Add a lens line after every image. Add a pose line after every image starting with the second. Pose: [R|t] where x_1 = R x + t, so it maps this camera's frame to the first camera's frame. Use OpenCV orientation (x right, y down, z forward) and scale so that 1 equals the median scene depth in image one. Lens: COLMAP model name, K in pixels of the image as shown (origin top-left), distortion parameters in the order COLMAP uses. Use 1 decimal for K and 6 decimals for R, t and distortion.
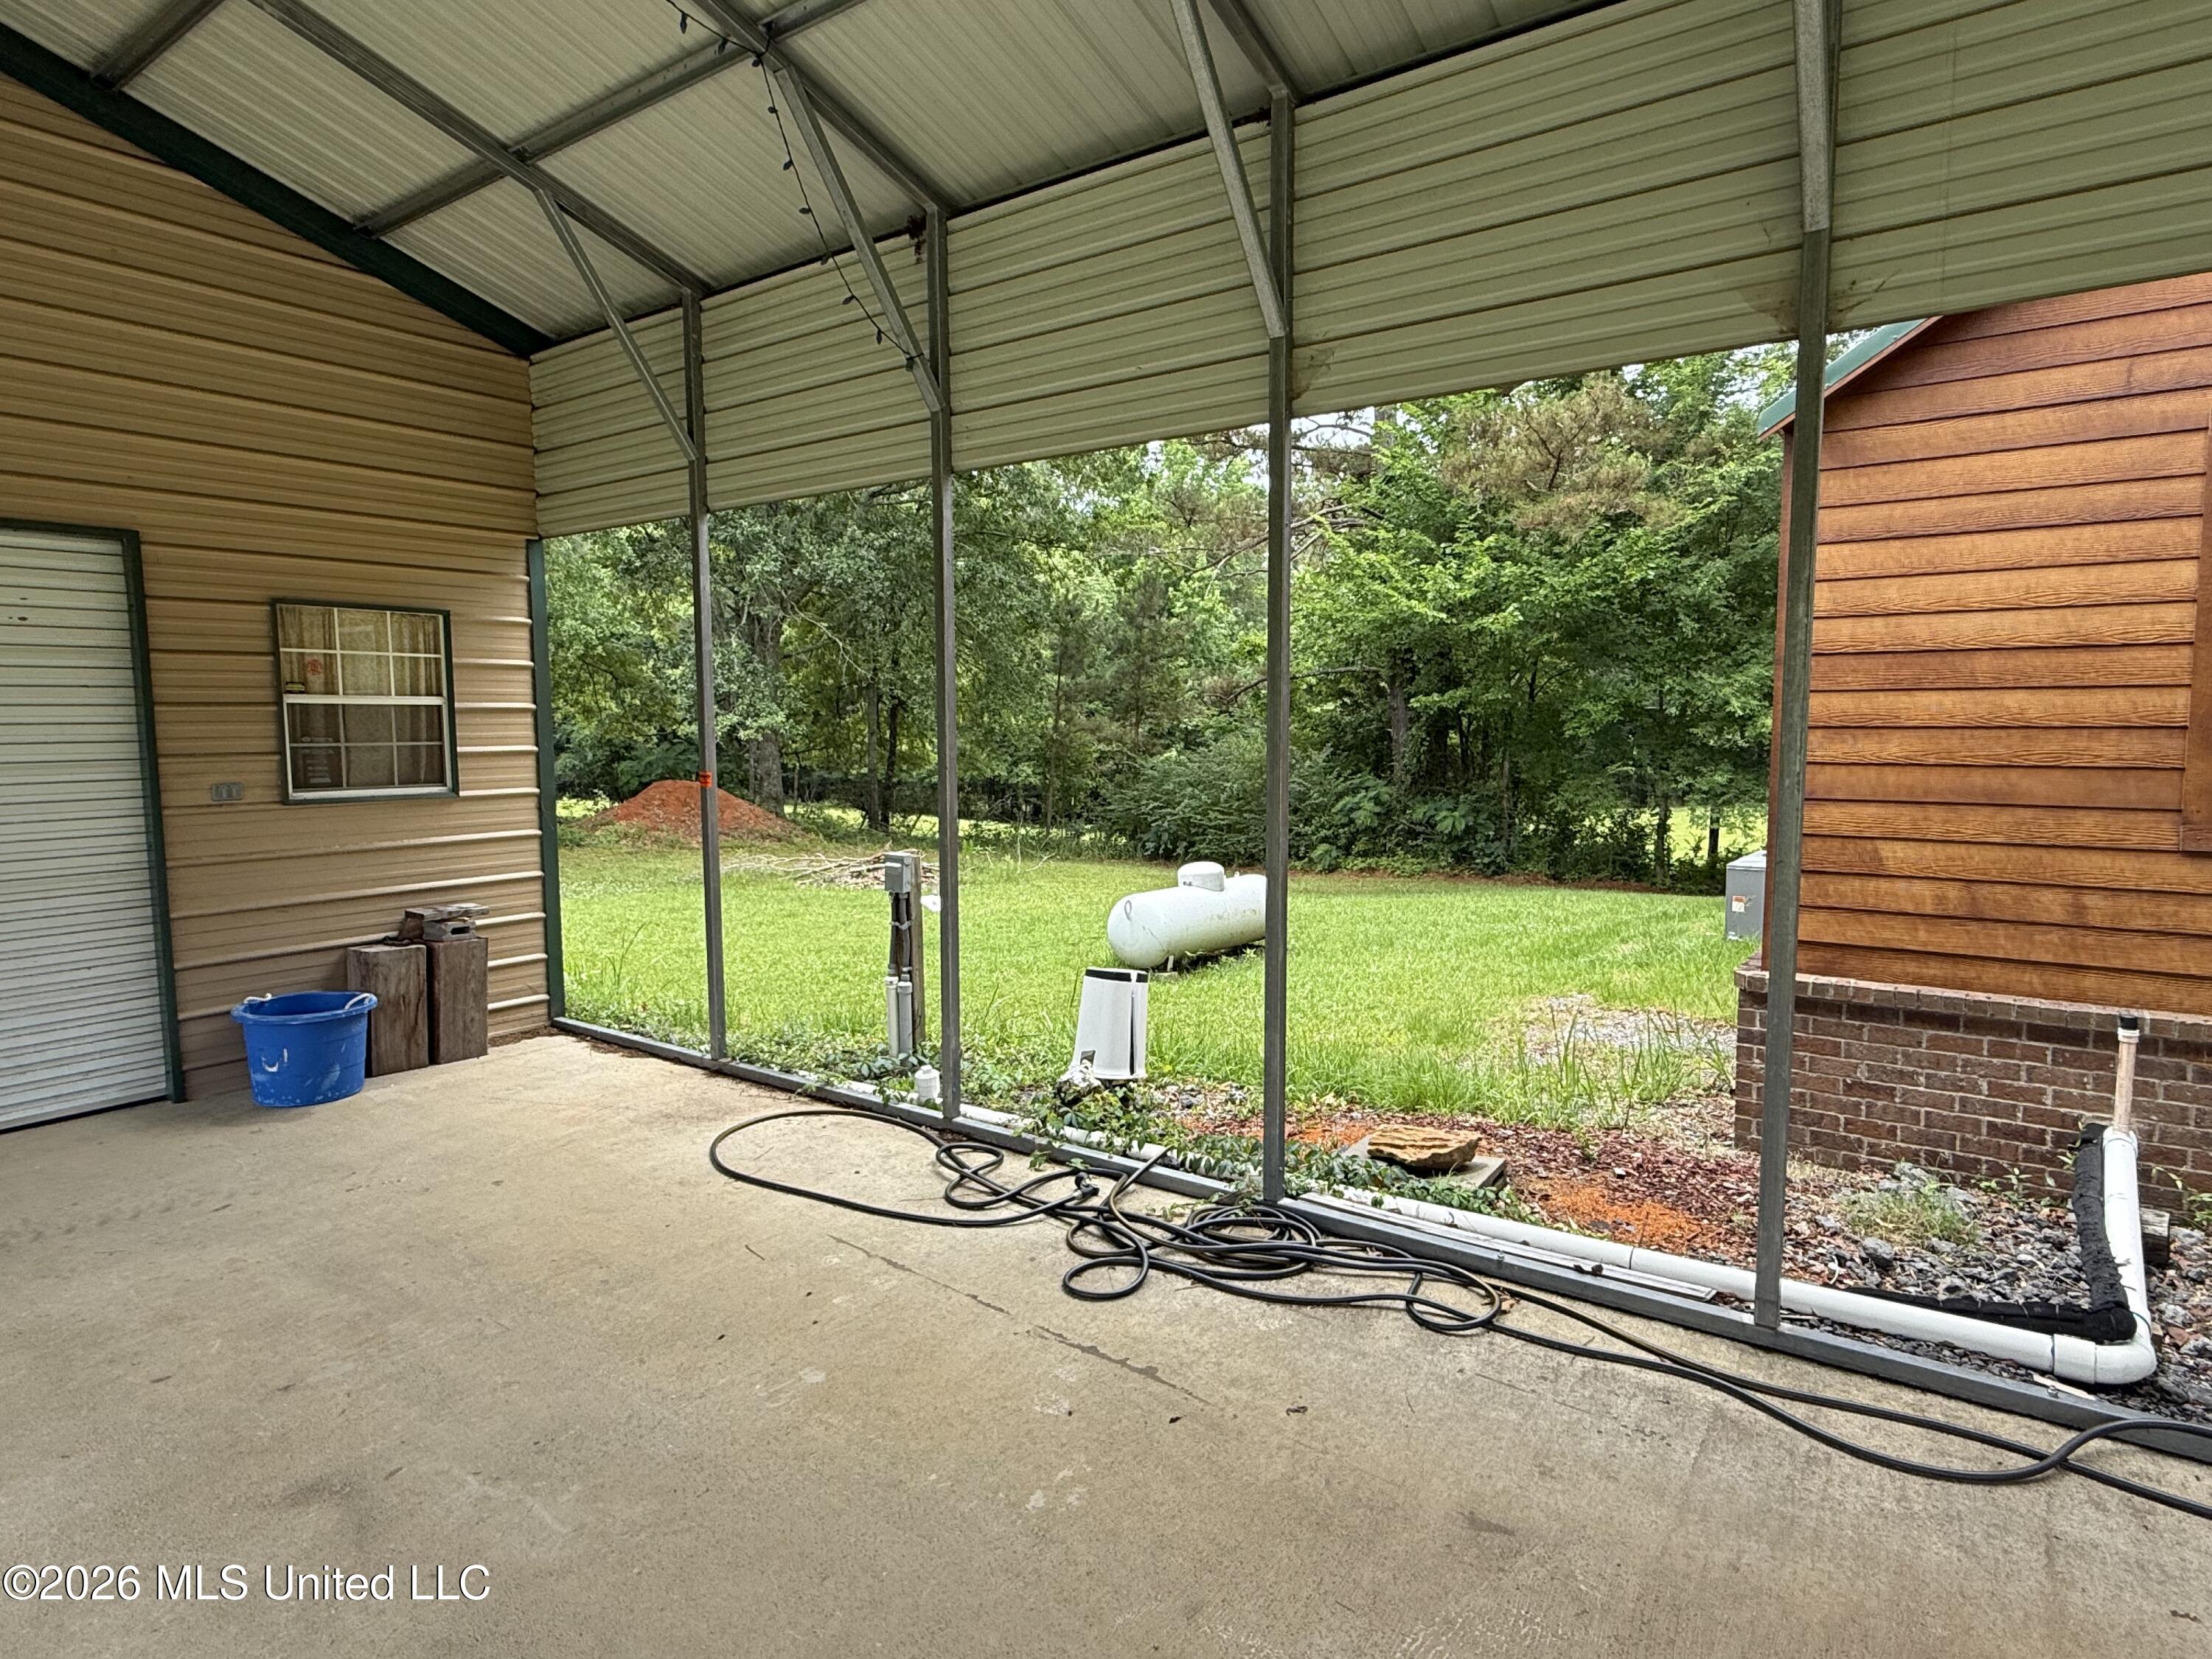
lens RADIAL K [[1193.2, 0, 1117.2], [0, 1193.2, 819.7], [0, 0, 1]] dist [-0.003254, 0.002471]
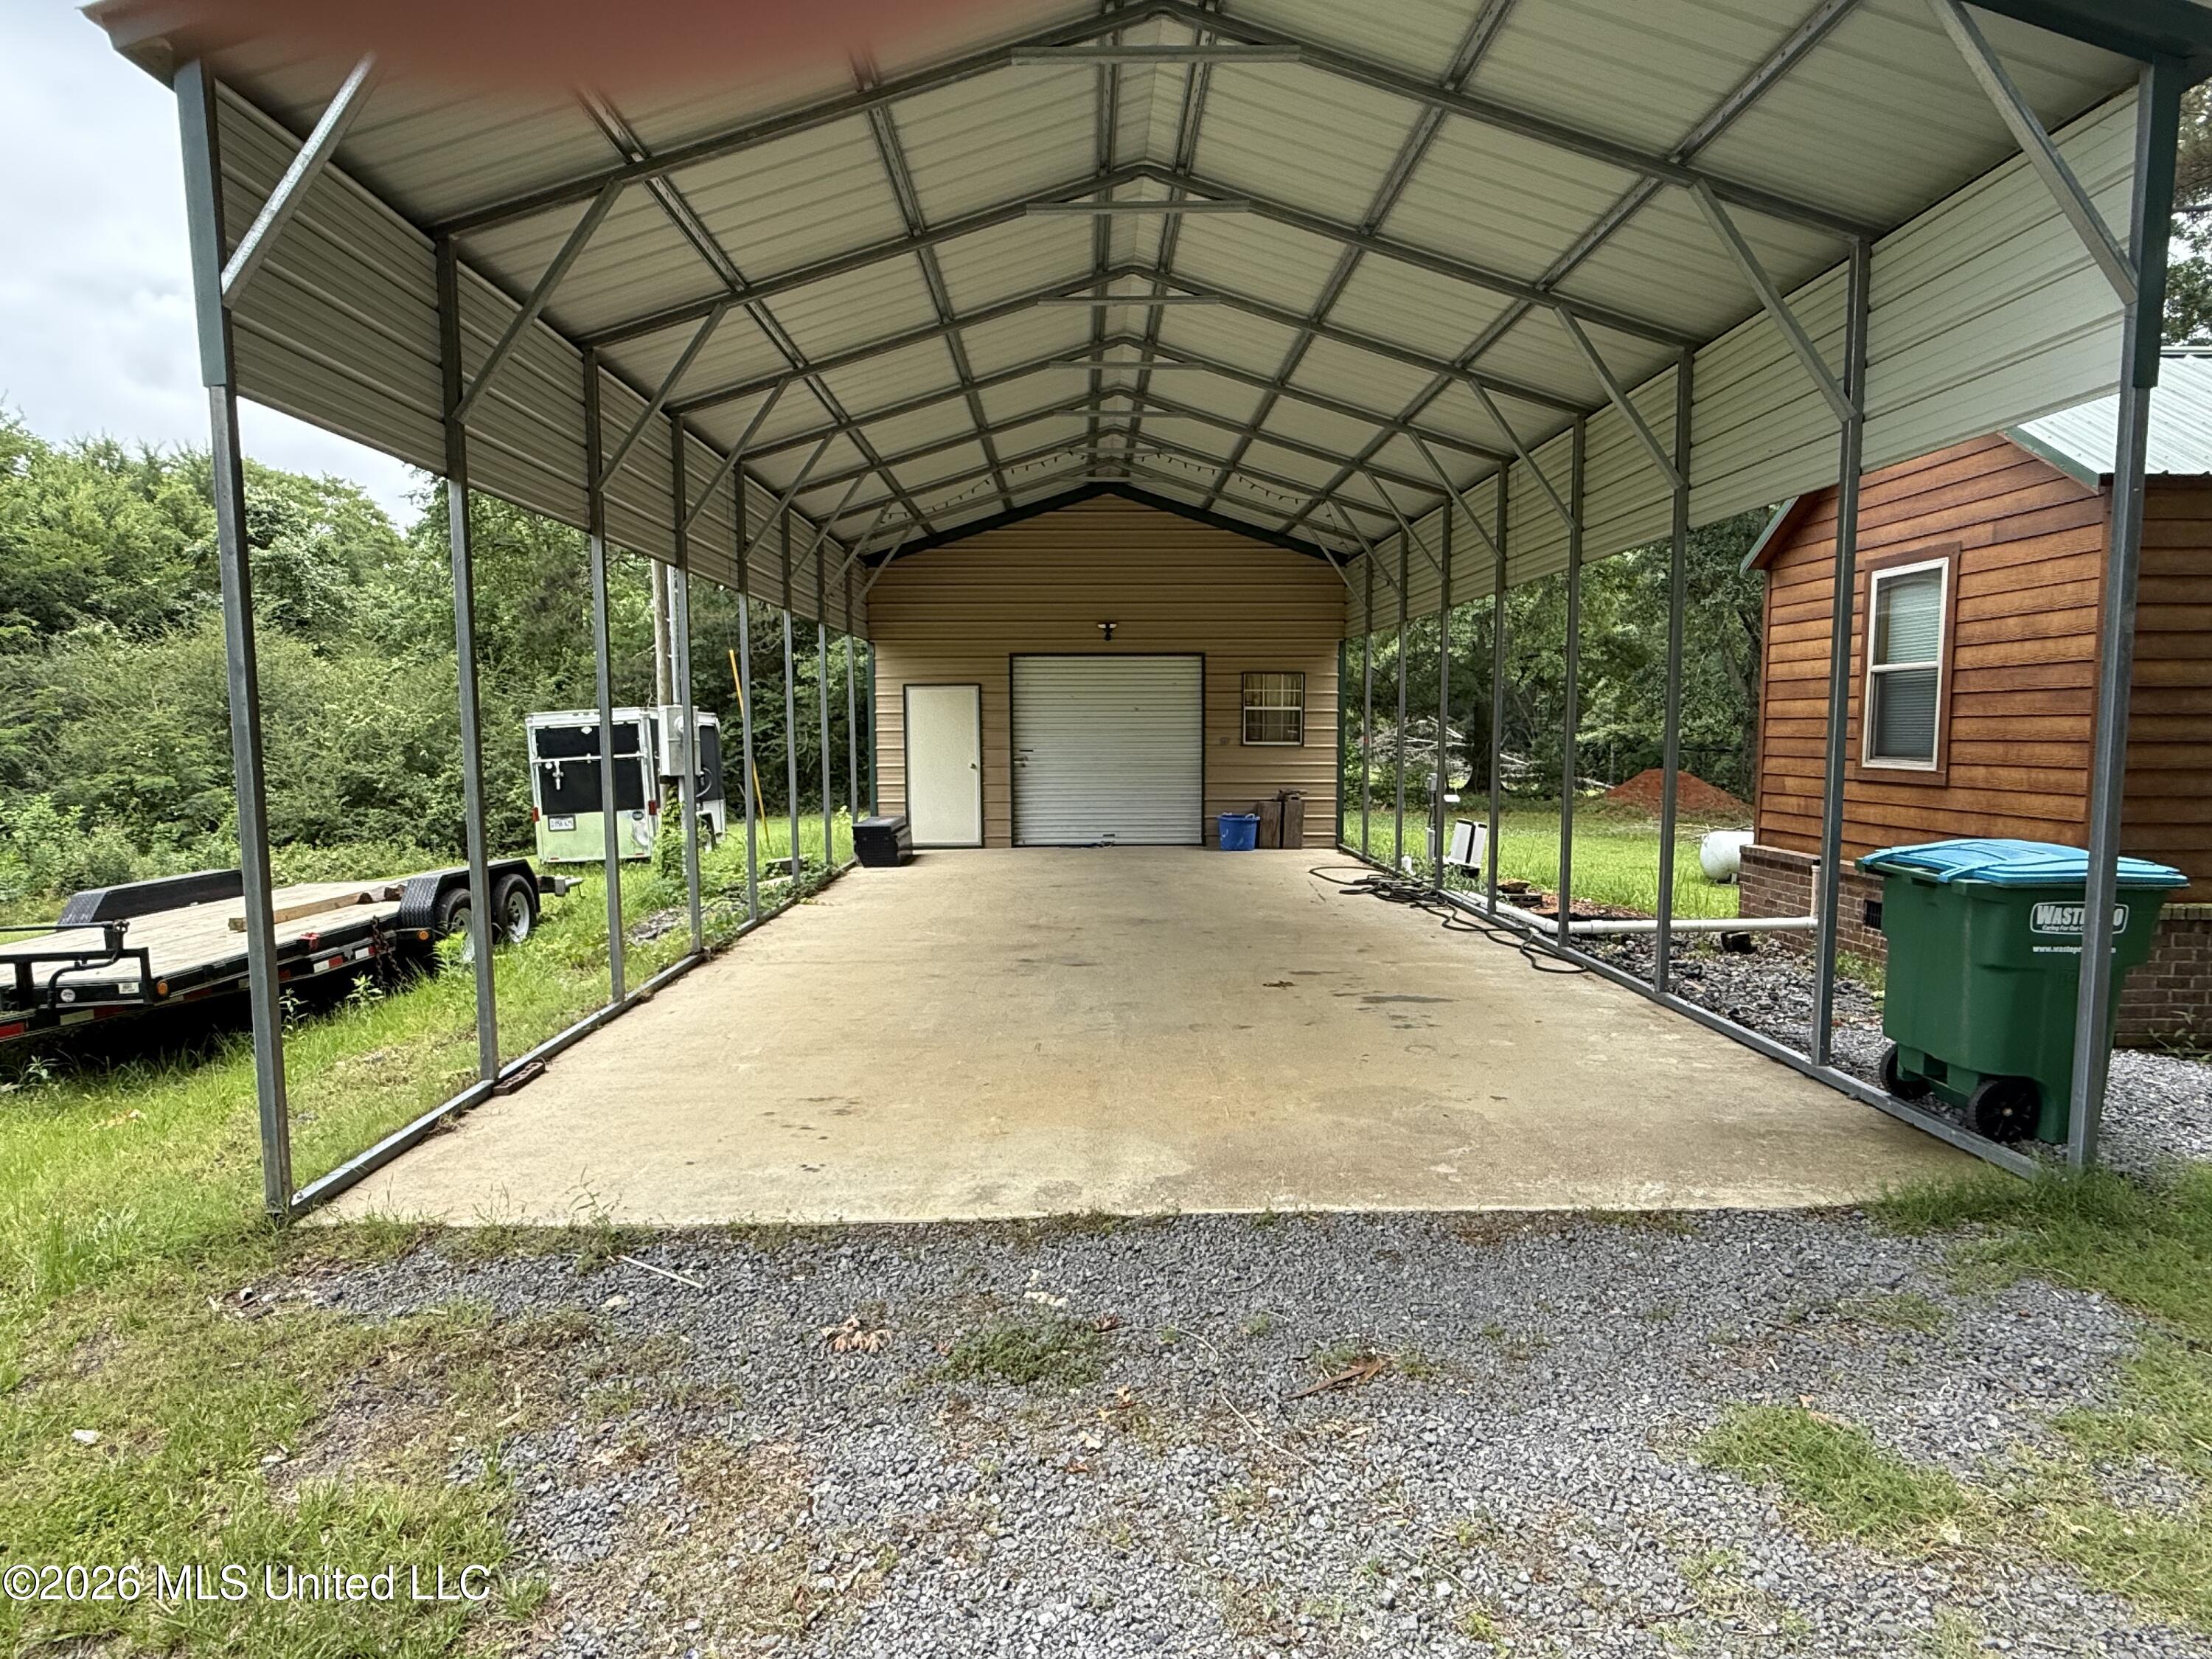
lens RADIAL K [[1193.2, 0, 1104.9], [0, 1193.2, 825.5], [0, 0, 1]] dist [-0.003254, 0.002471]
pose [[0.619442, 0.082028, -0.780745, 1.151541], [-0.064237, 0.996487, 0.053729, 0.038064], [0.782410, 0.016871, 0.622535, -0.869947]]
